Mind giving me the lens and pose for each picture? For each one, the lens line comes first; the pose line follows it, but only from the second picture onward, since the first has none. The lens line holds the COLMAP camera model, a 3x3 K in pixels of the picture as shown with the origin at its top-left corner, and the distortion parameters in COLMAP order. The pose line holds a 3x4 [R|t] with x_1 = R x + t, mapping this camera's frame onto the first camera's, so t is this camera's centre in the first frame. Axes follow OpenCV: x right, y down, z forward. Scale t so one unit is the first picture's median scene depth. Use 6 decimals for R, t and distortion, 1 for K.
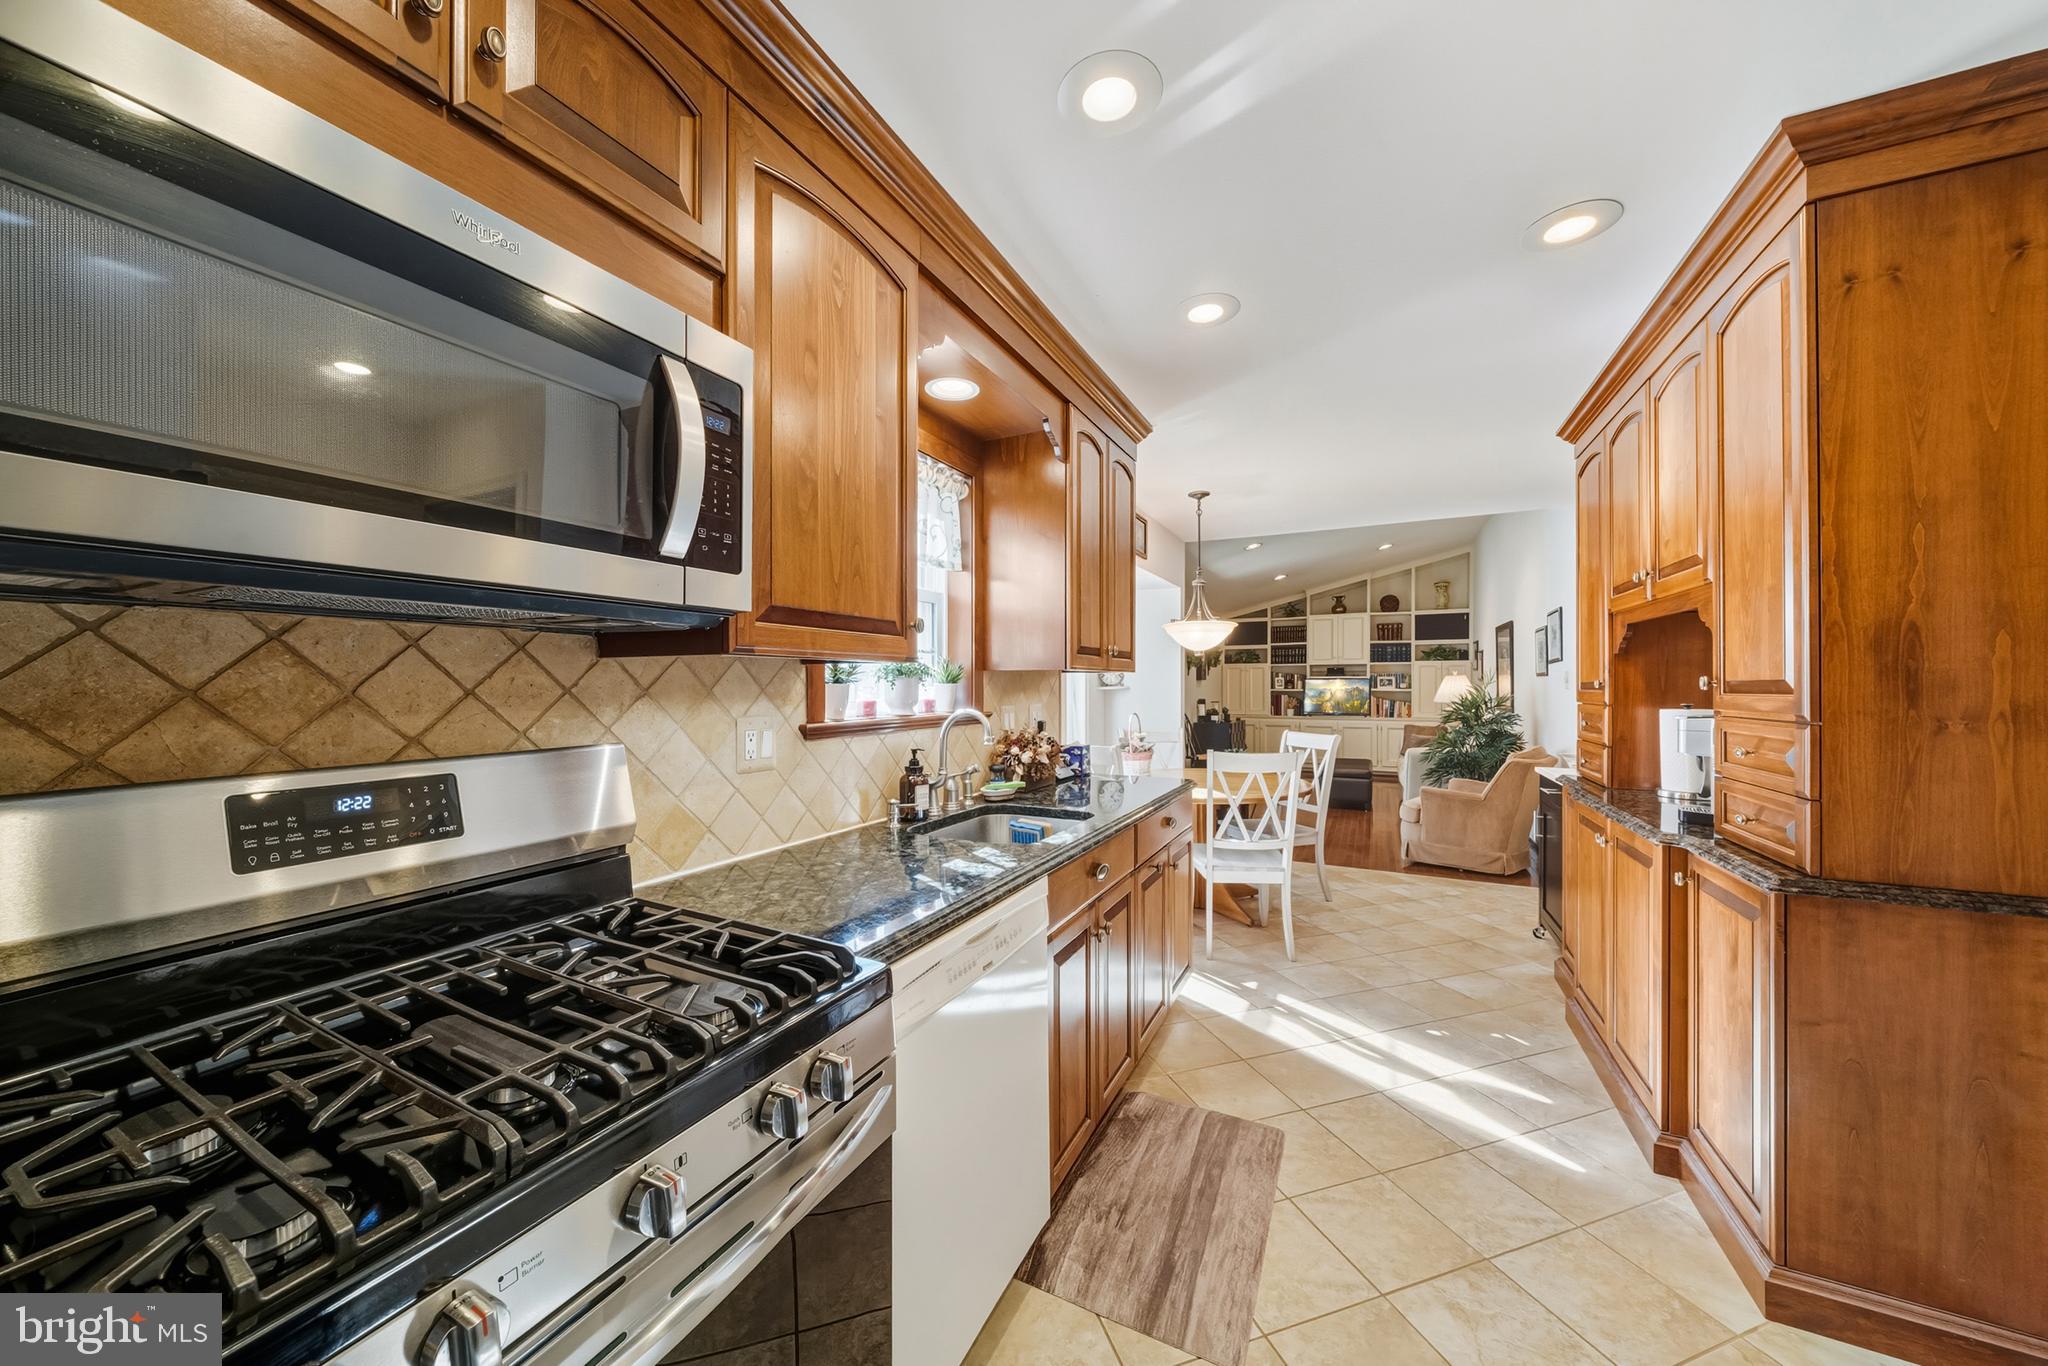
lens RADIAL K [[702.0, 0, 1007.7], [0, 702.0, 689.7], [0, 0, 1]] dist [-0.006859, 0.000356]
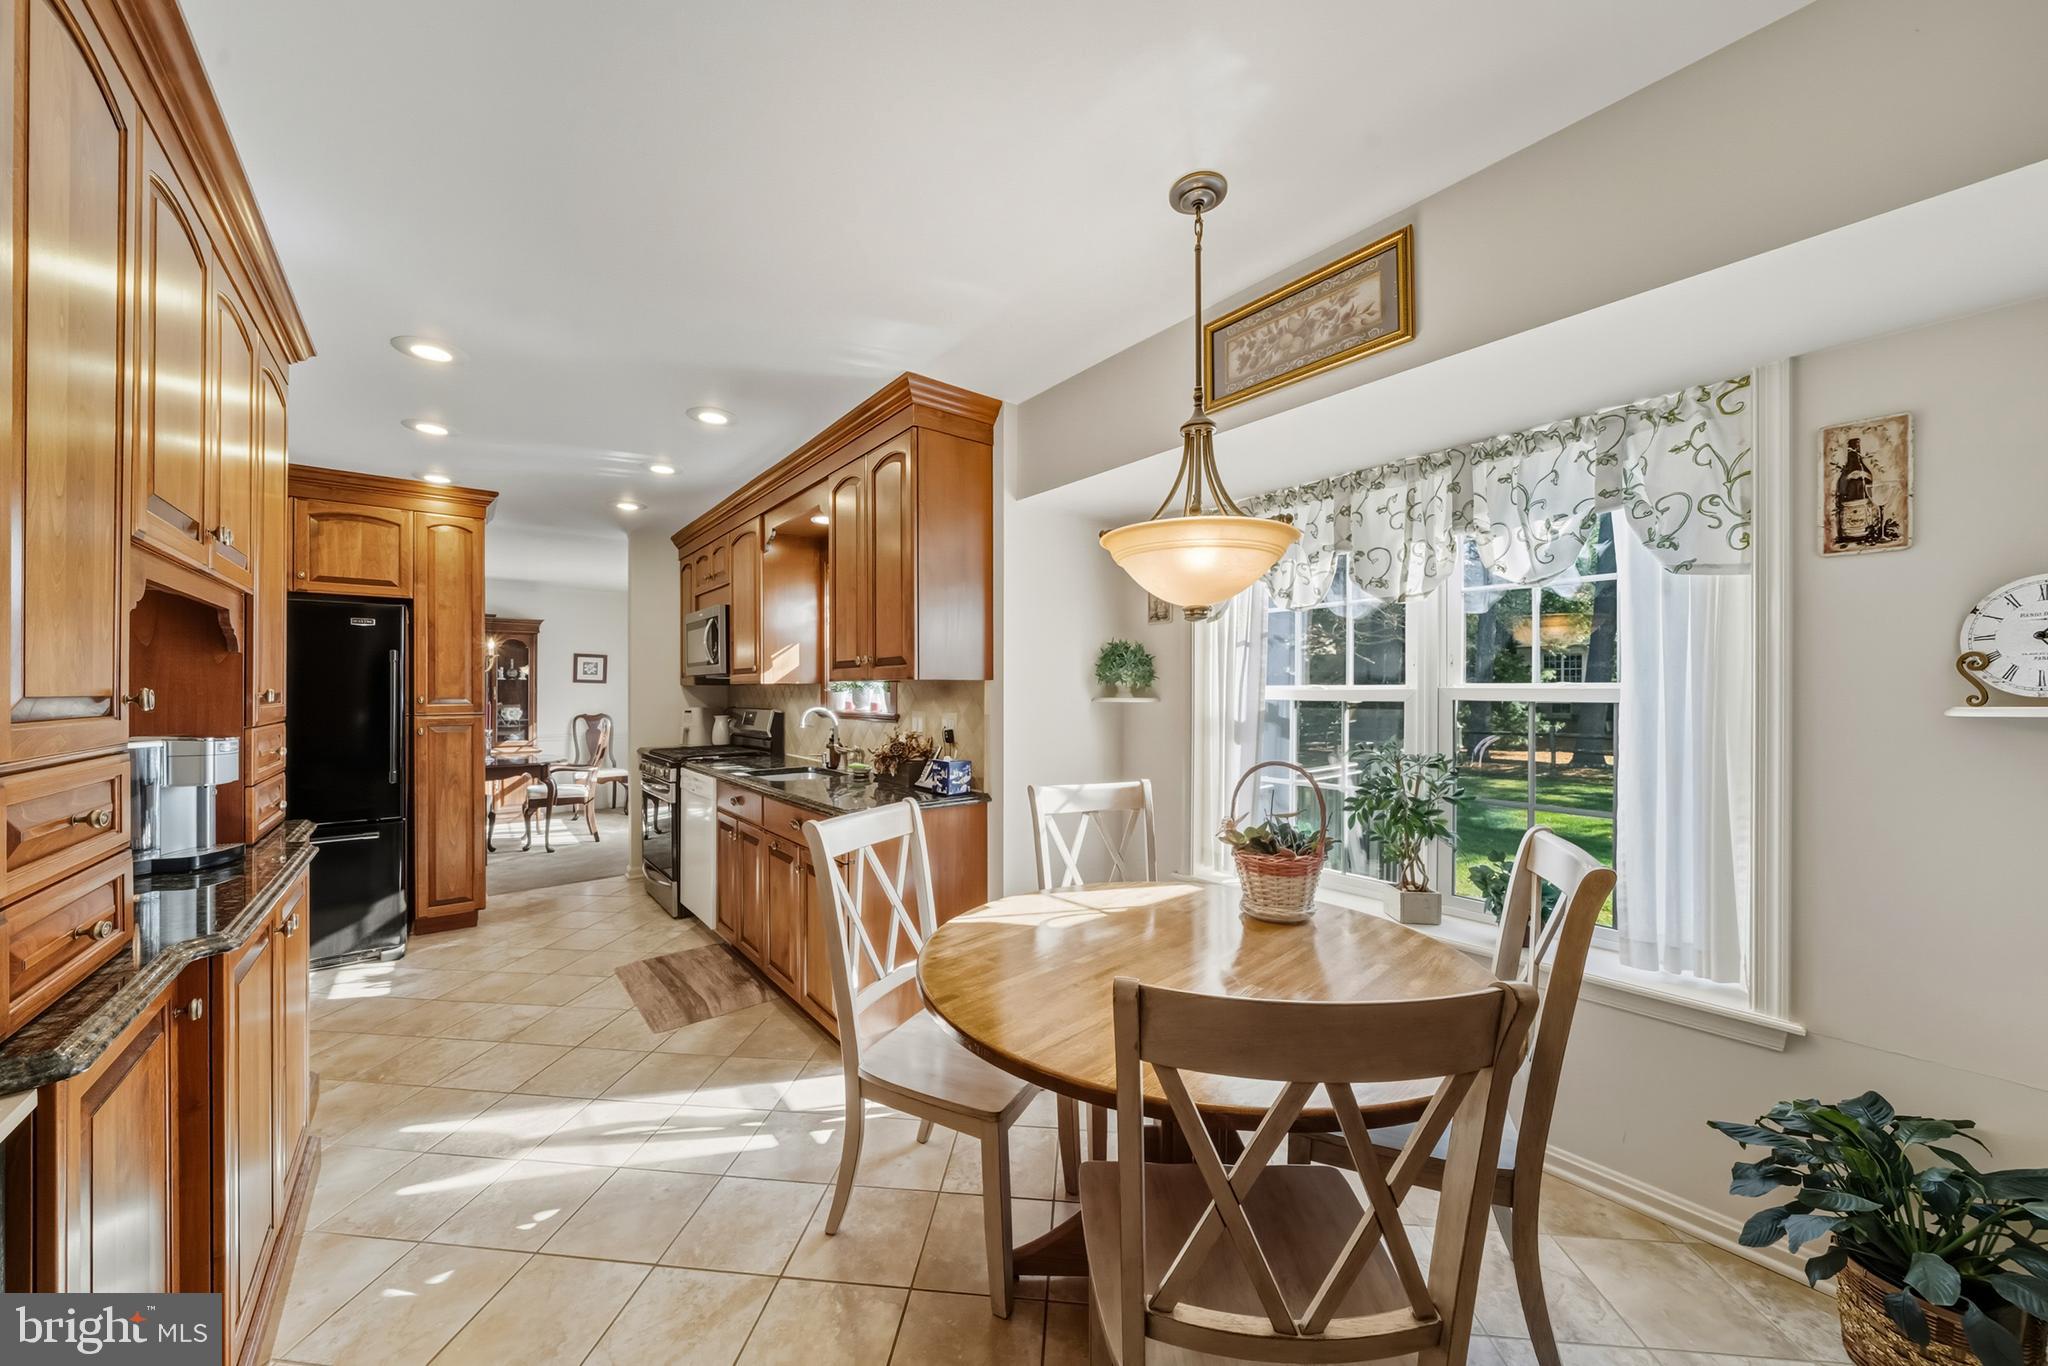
lens RADIAL K [[702.0, 0, 1011.9], [0, 702.0, 690.5], [0, 0, 1]] dist [-0.006859, 0.000356]
pose [[-0.397801, 0.004208, -0.917462, 1.125285], [-0.003261, 0.999977, 0.006000, -0.021062], [0.917466, 0.005379, -0.397778, 1.802833]]
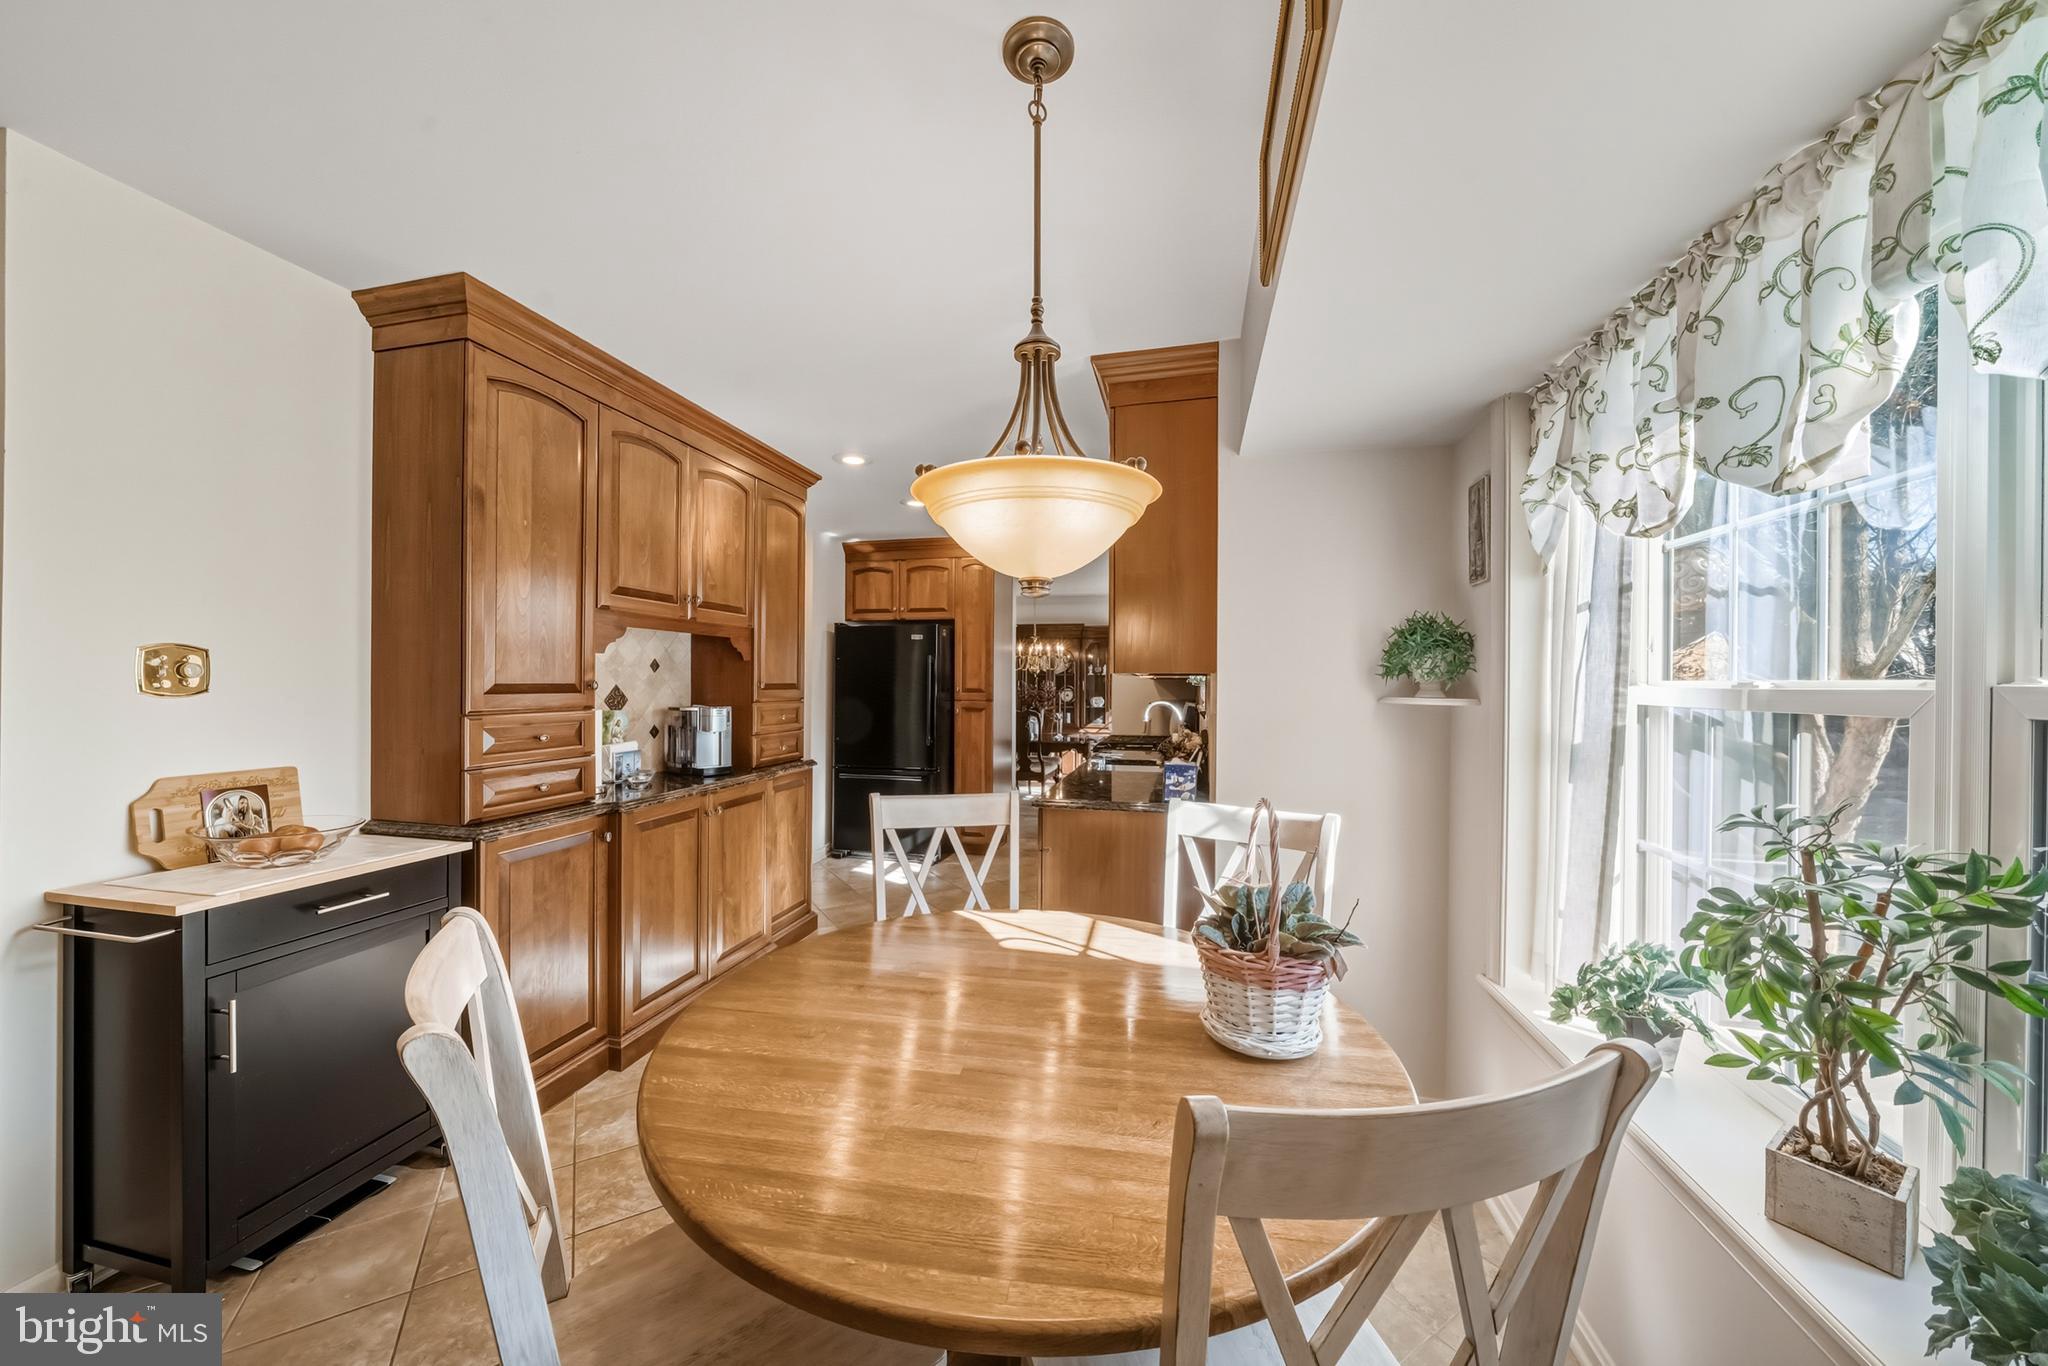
lens RADIAL K [[702.0, 0, 1014.7], [0, 702.0, 681.7], [0, 0, 1]] dist [-0.006859, 0.000356]
pose [[-0.968943, -0.002674, -0.247268, 0.605942], [-0.004178, 0.999976, 0.005560, -0.023135], [0.247247, 0.006420, -0.968931, 2.186283]]
